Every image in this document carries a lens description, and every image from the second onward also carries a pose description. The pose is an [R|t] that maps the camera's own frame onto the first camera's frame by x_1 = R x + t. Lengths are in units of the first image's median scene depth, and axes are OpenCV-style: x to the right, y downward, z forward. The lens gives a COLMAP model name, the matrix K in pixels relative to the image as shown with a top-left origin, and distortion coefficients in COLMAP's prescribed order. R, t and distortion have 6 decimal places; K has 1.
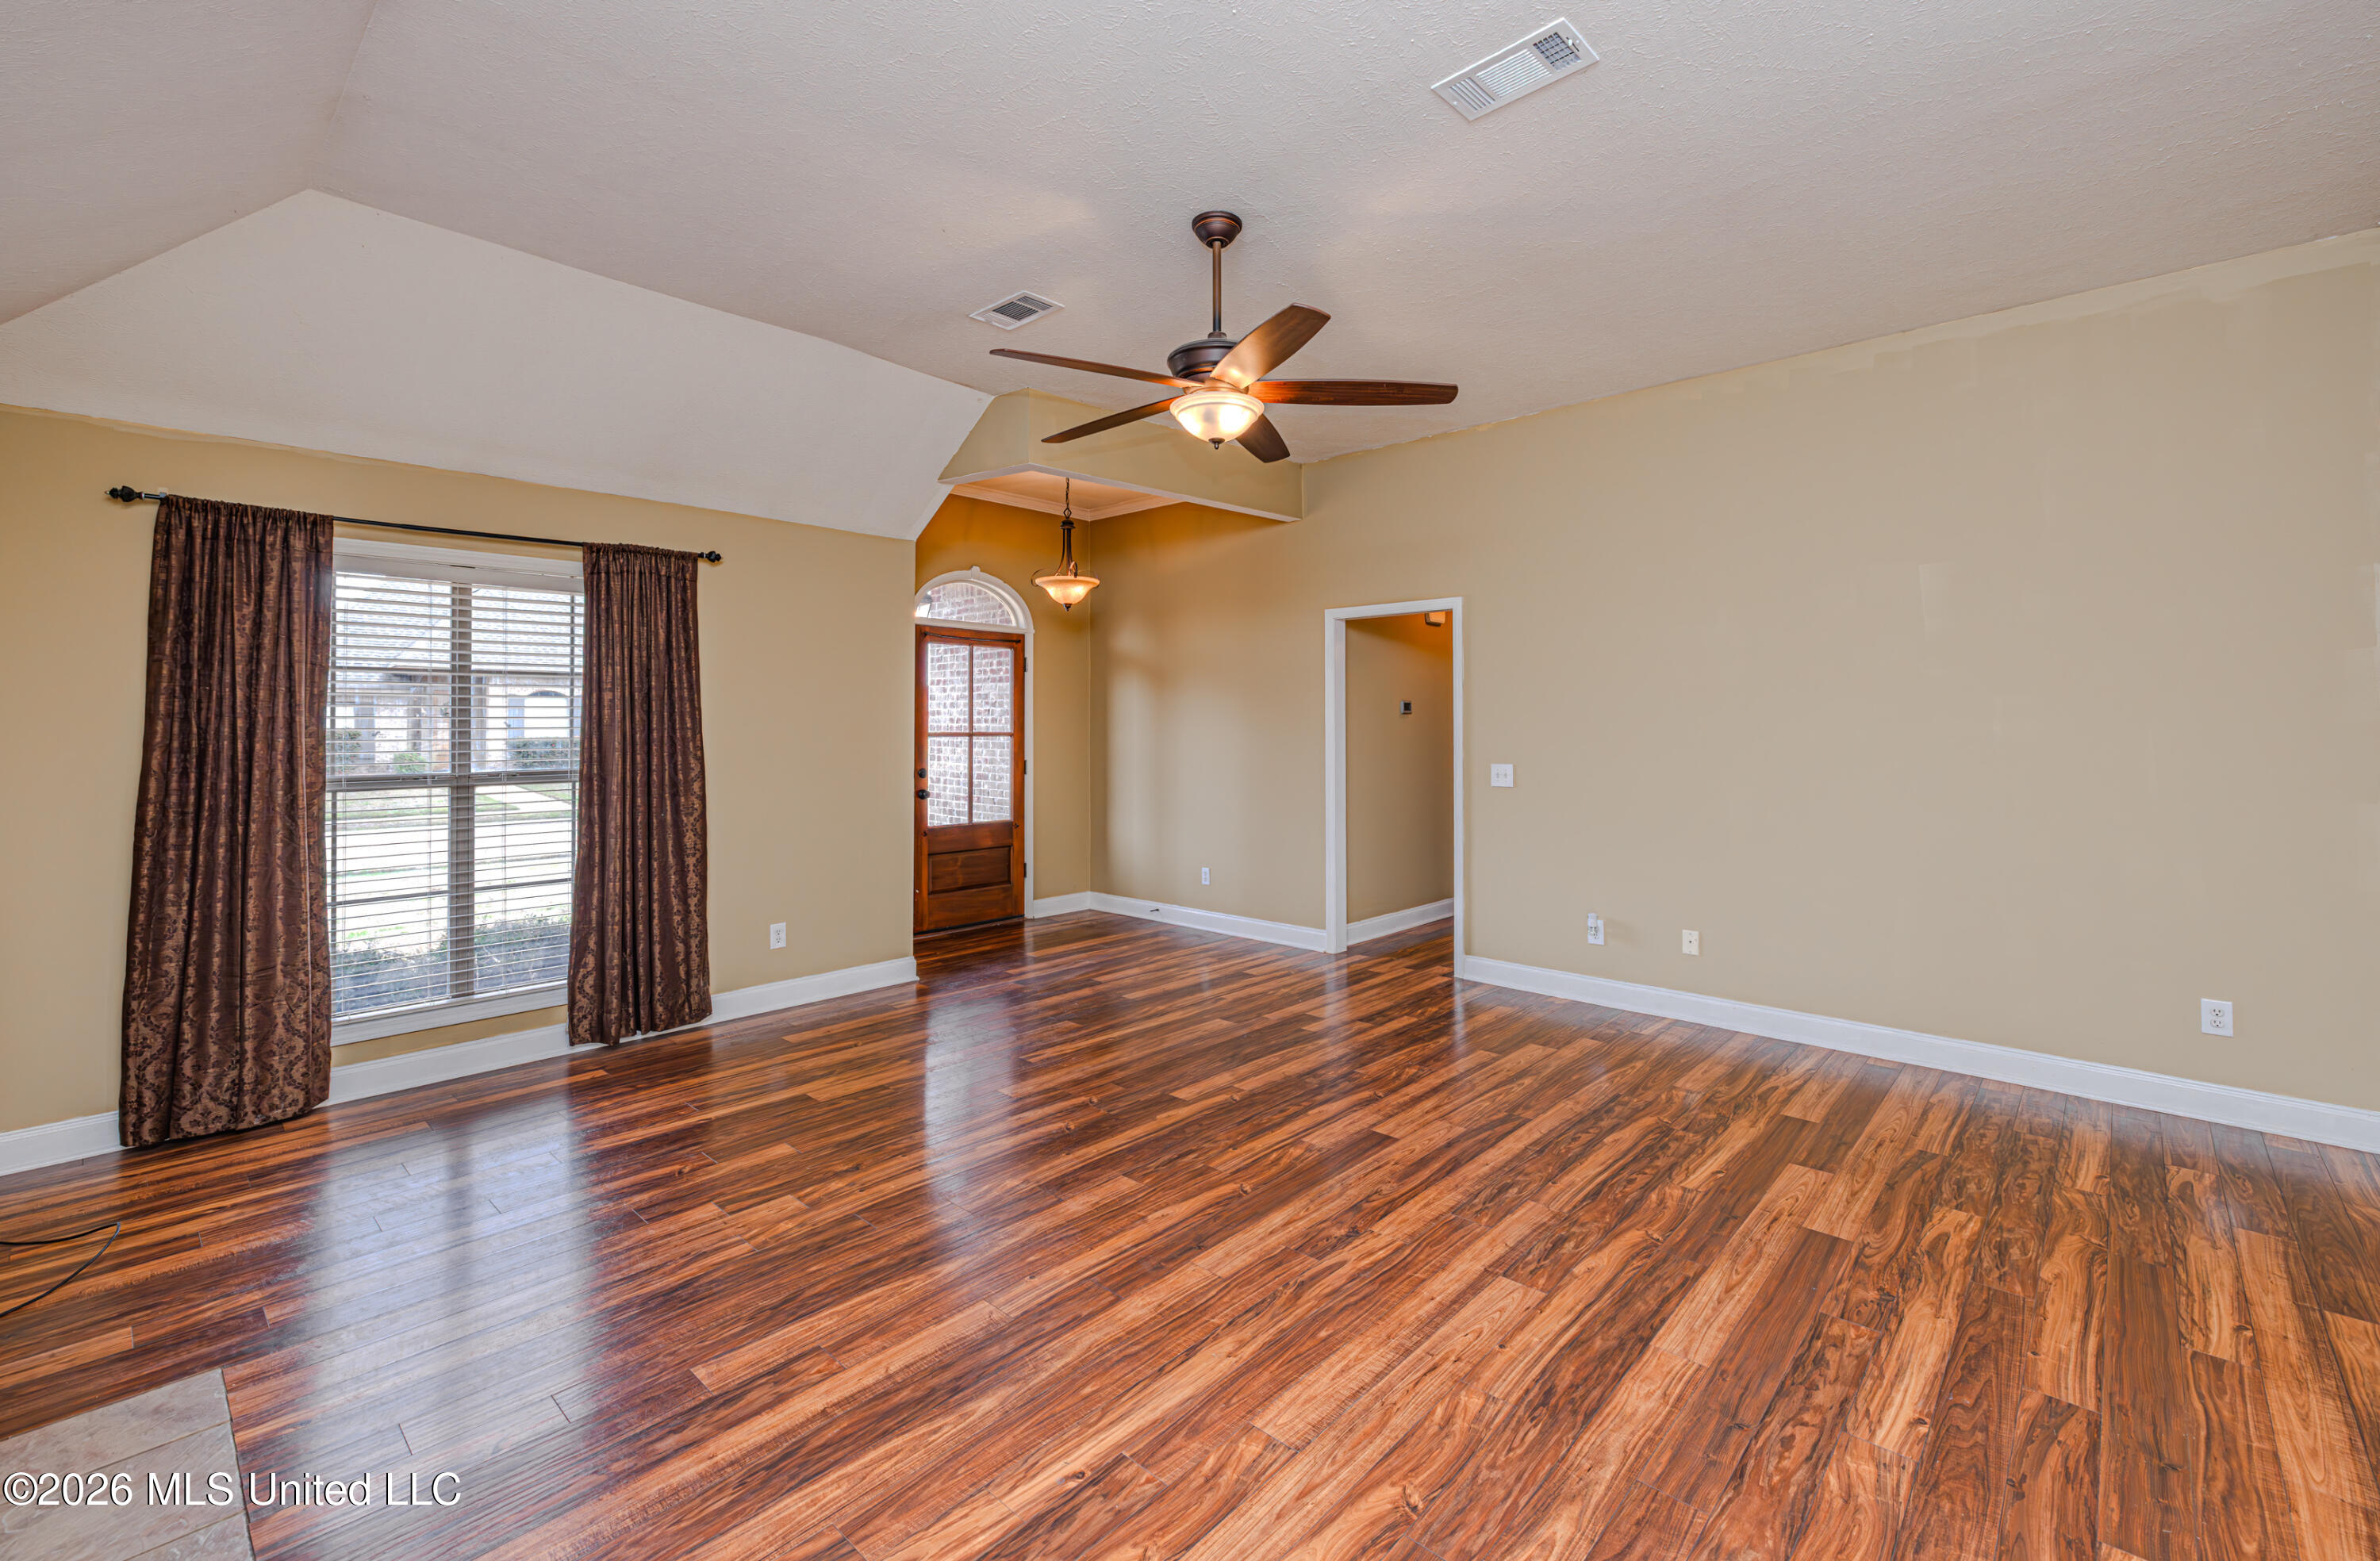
lens RADIAL K [[1012.9, 0, 1176.4], [0, 1012.9, 720.5], [0, 0, 1]] dist [-0.003206, -0.000359]
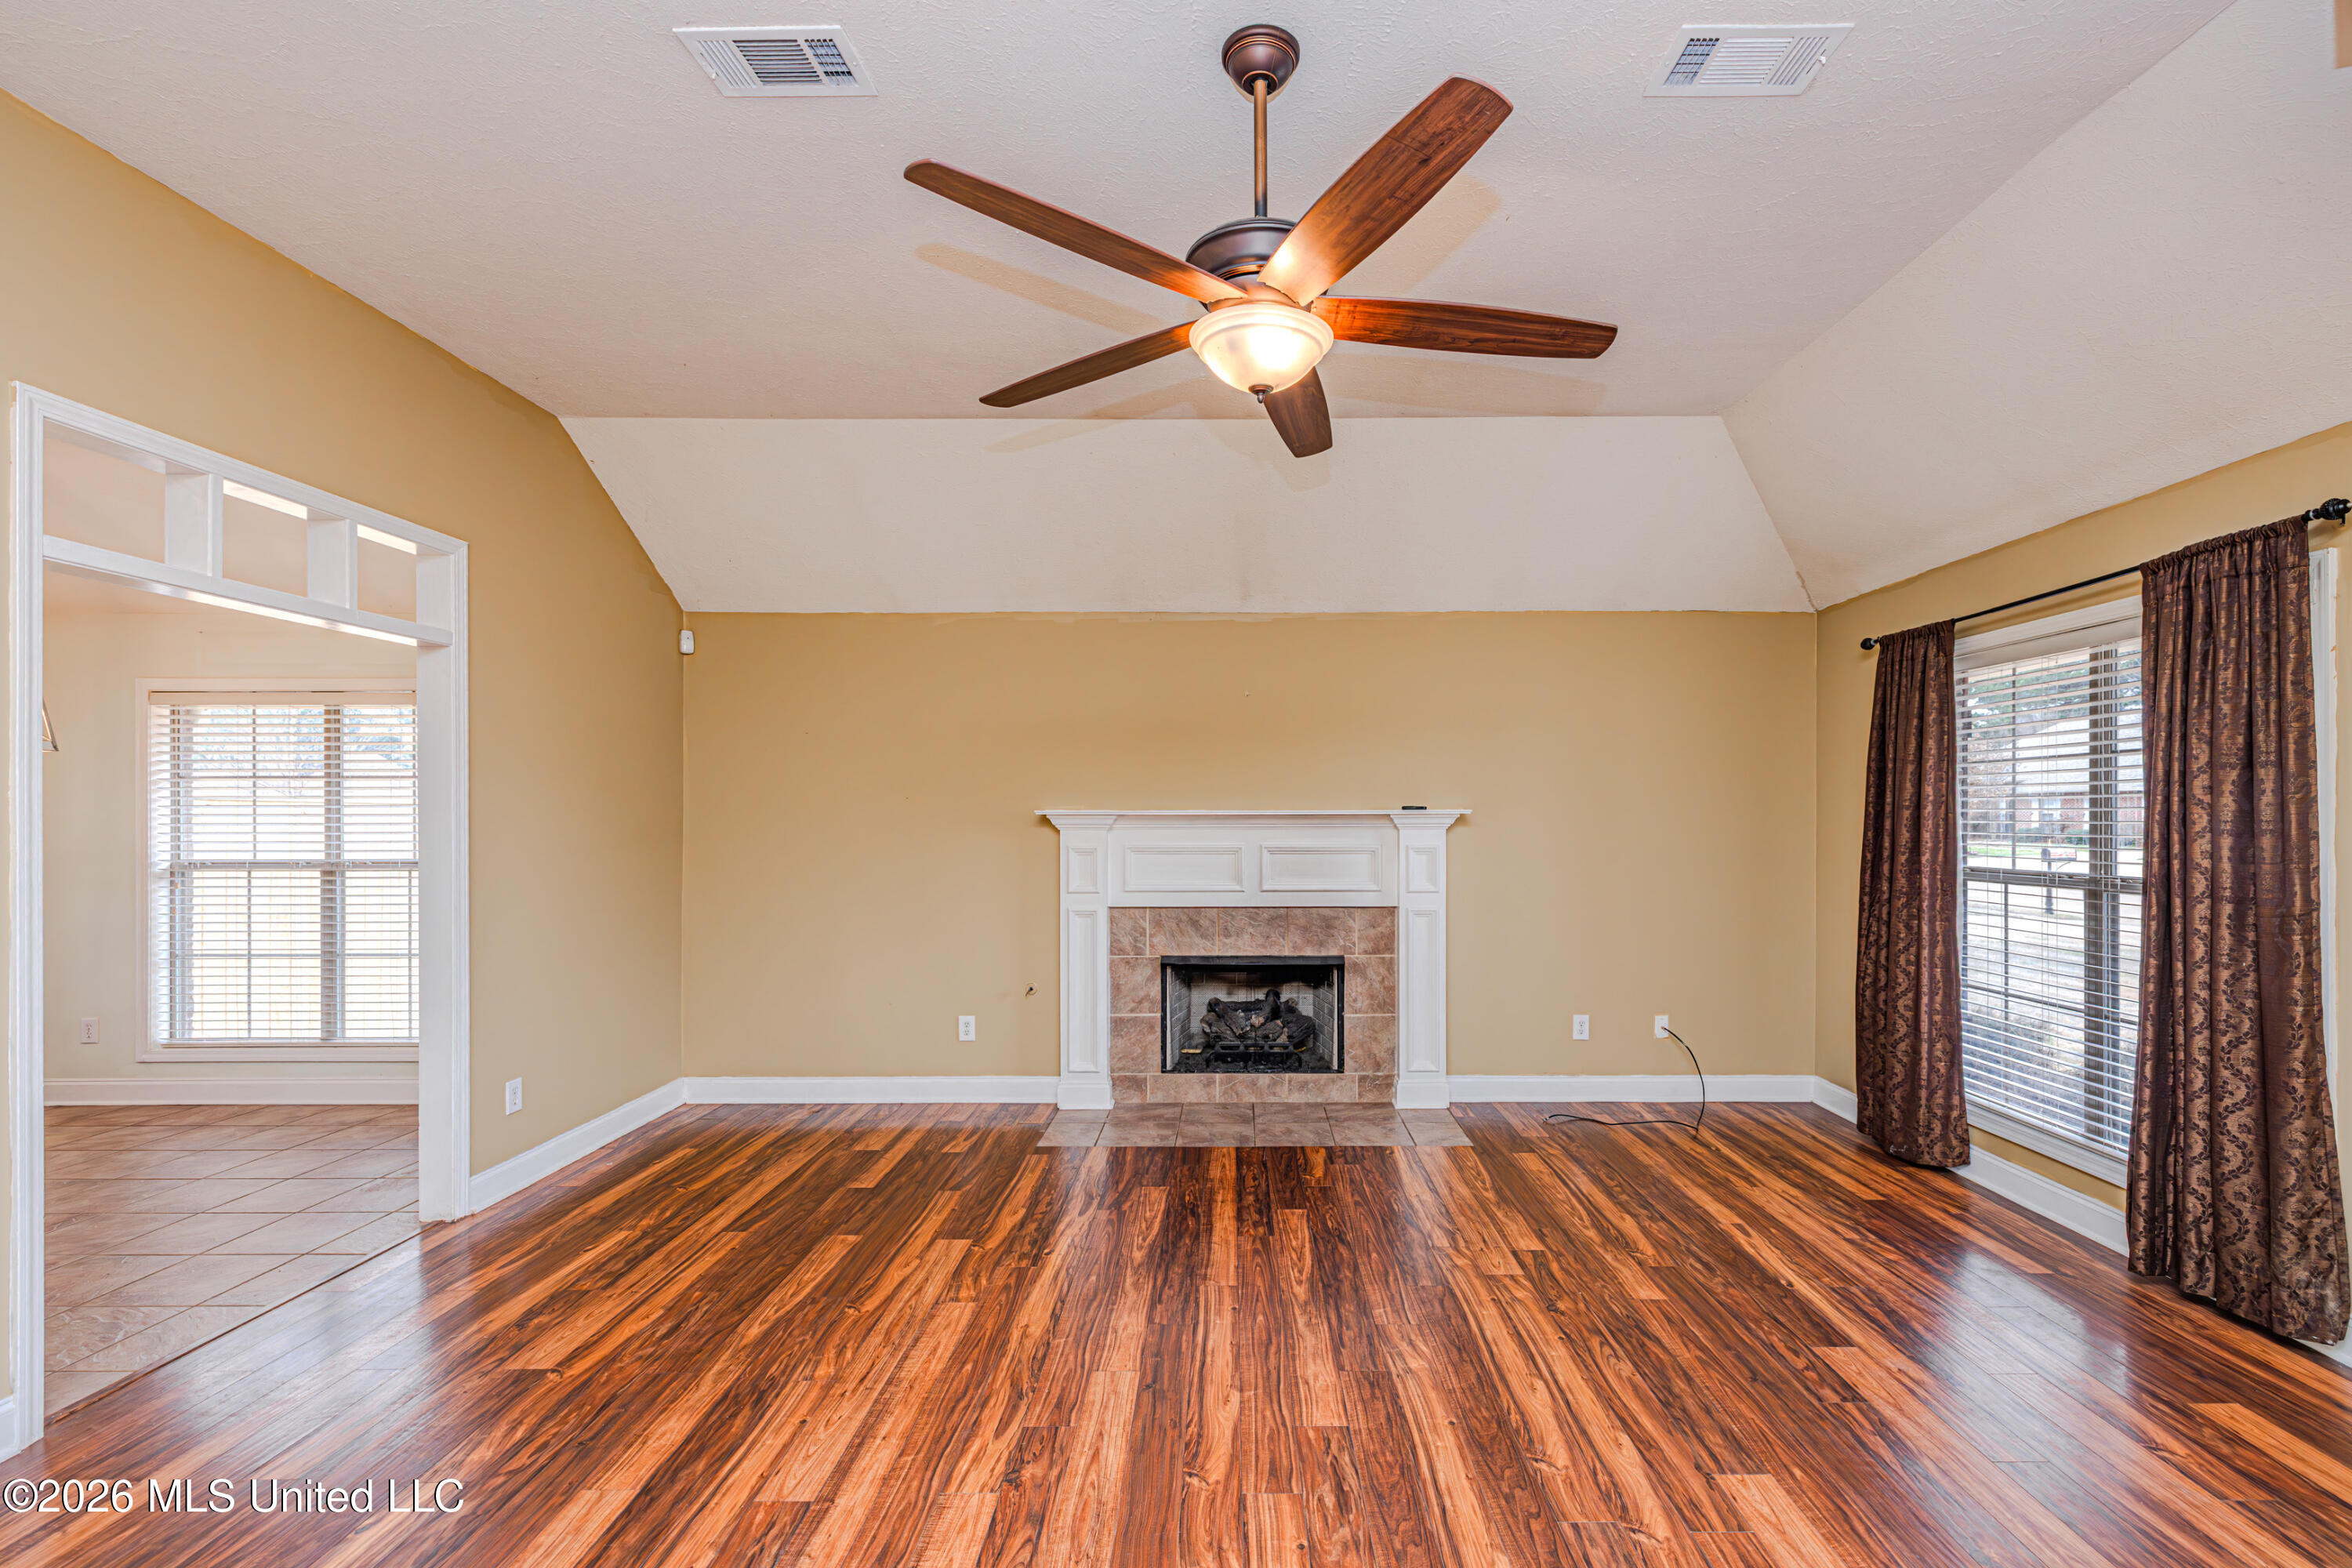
lens RADIAL K [[997.4, 0, 1240.2], [0, 997.4, 820.0], [0, 0, 1]] dist [-0.001343, -0.000252]
pose [[-0.716353, 0.004724, -0.697722, 0.534924], [0.004195, 0.999988, 0.002463, 0.002504], [0.697725, -0.001163, -0.716365, 1.539001]]
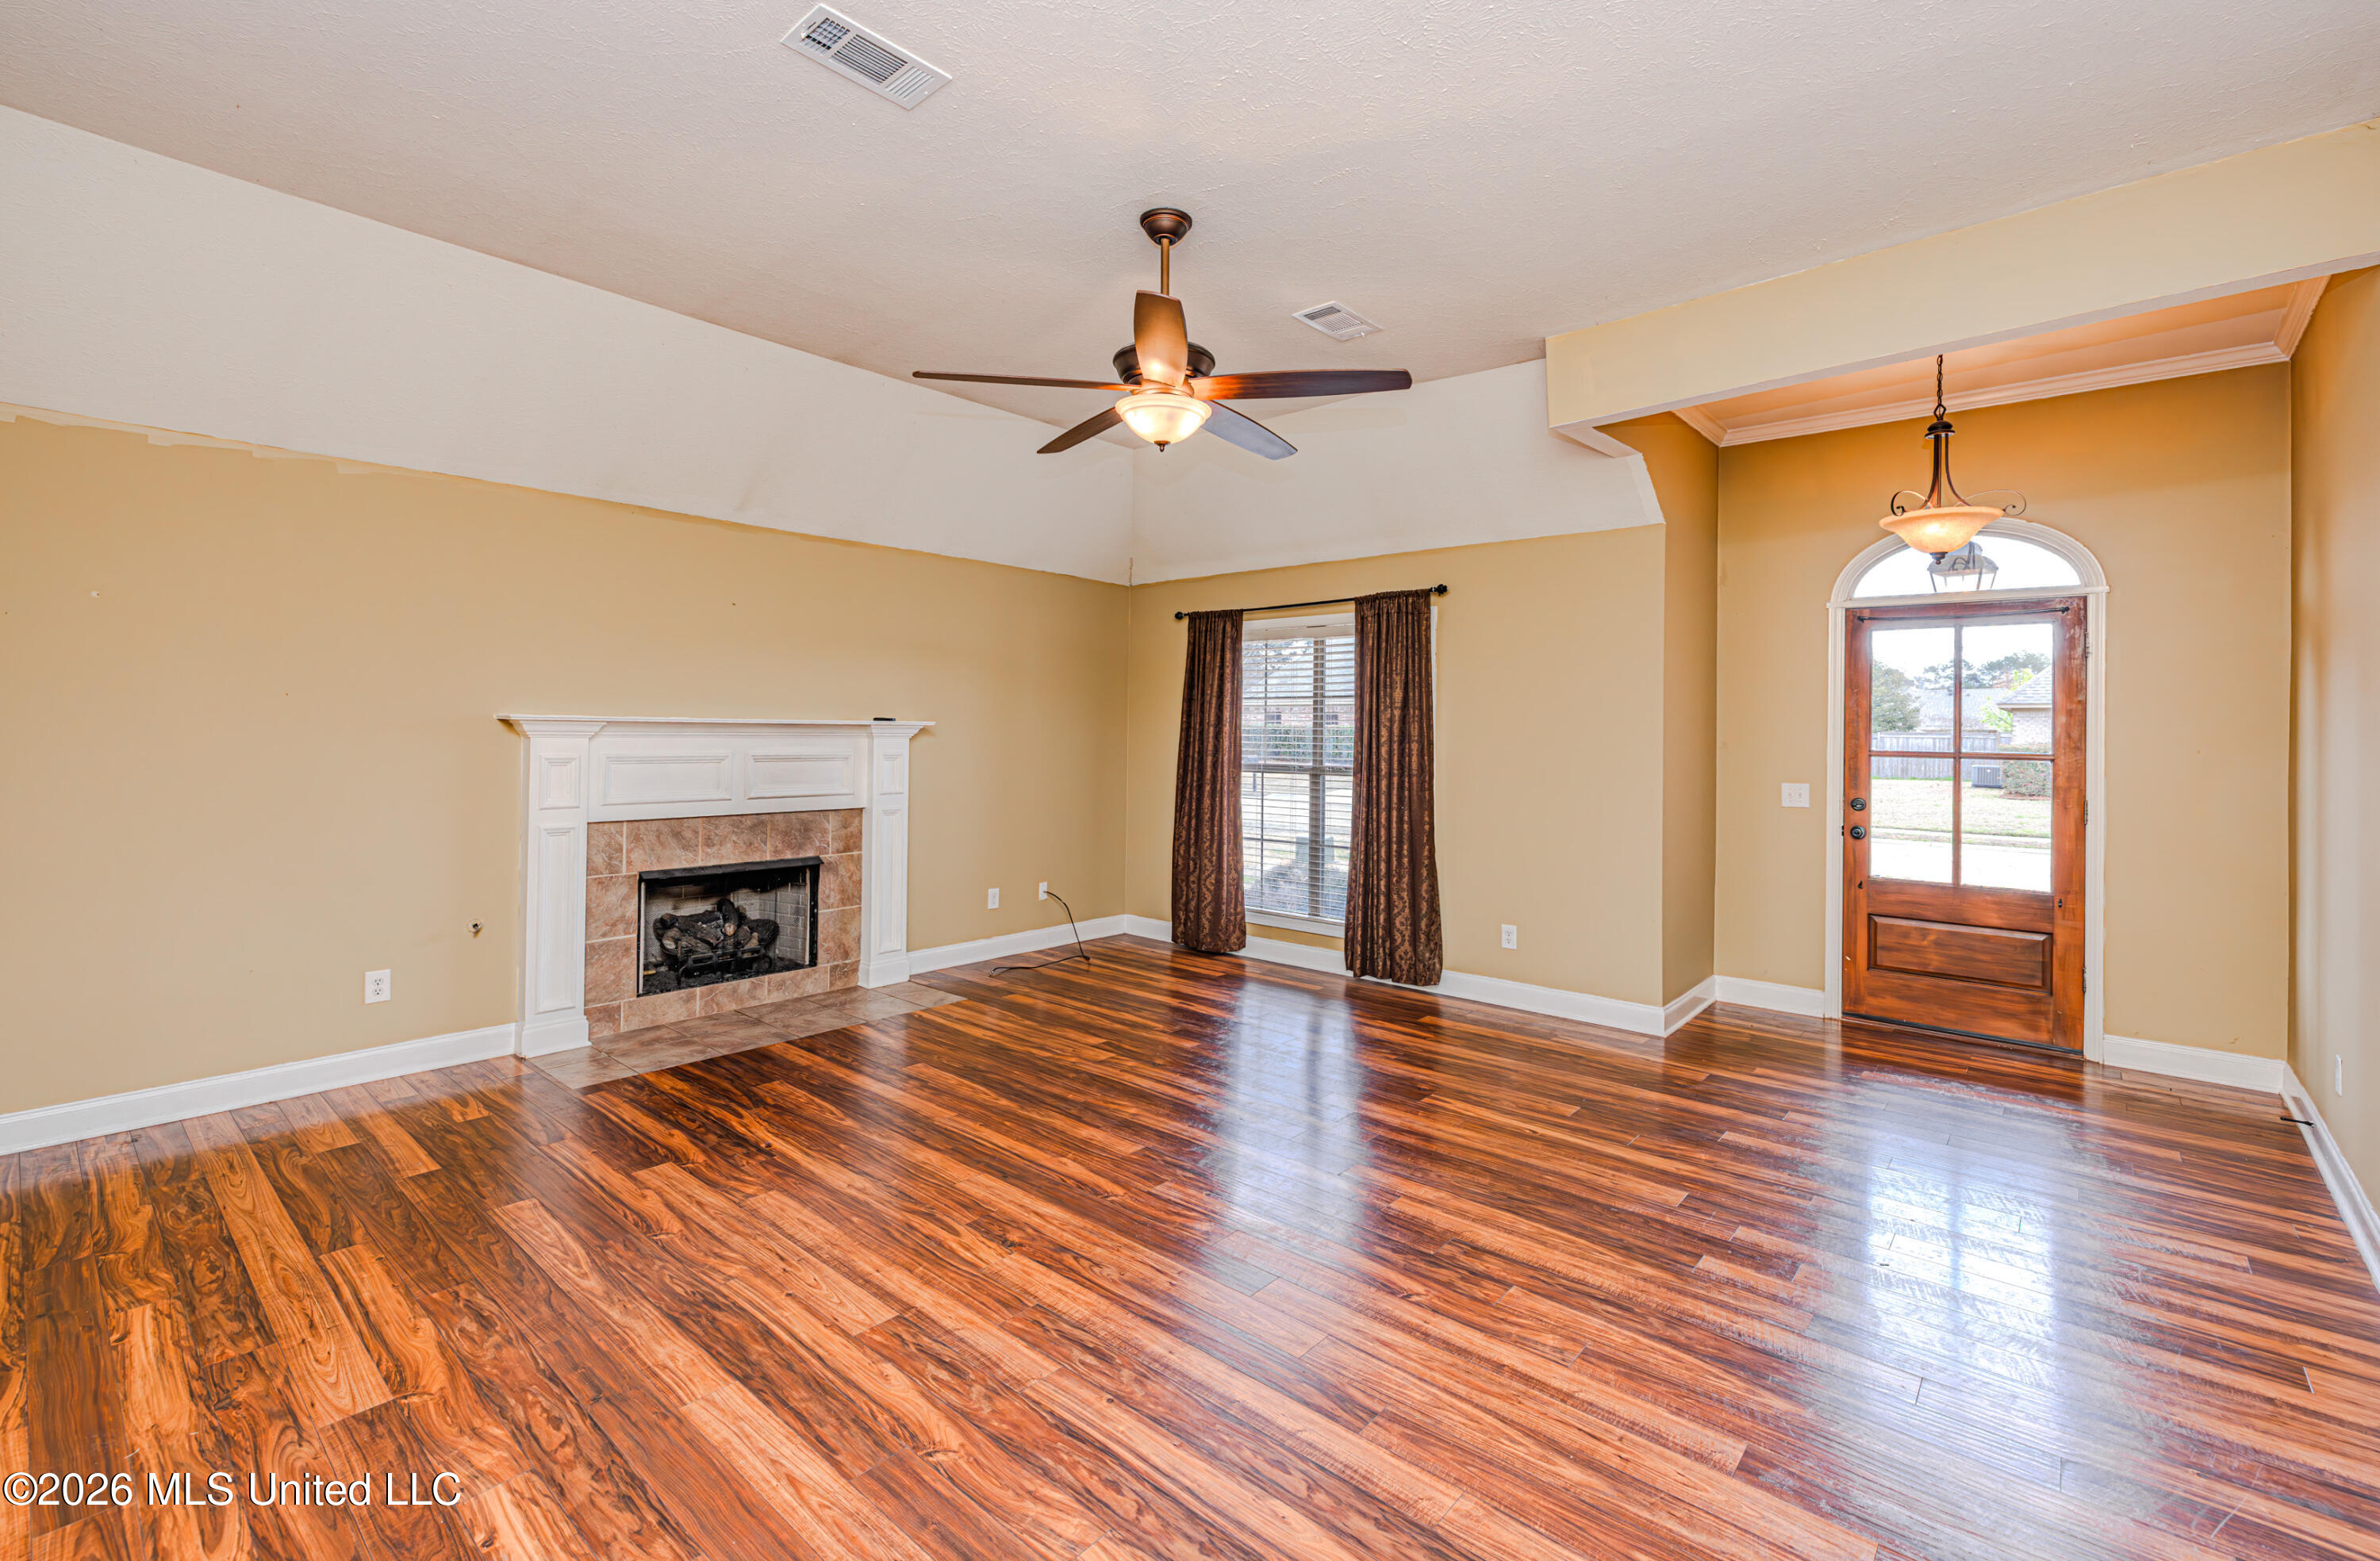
lens RADIAL K [[1012.9, 0, 1176.4], [0, 1012.9, 720.5], [0, 0, 1]] dist [-0.003206, -0.000359]
pose [[0.039465, -0.008443, -0.999185, 1.084423], [-0.009097, 0.999920, -0.008809, 0.001683], [0.999180, 0.009437, 0.039385, 1.032679]]
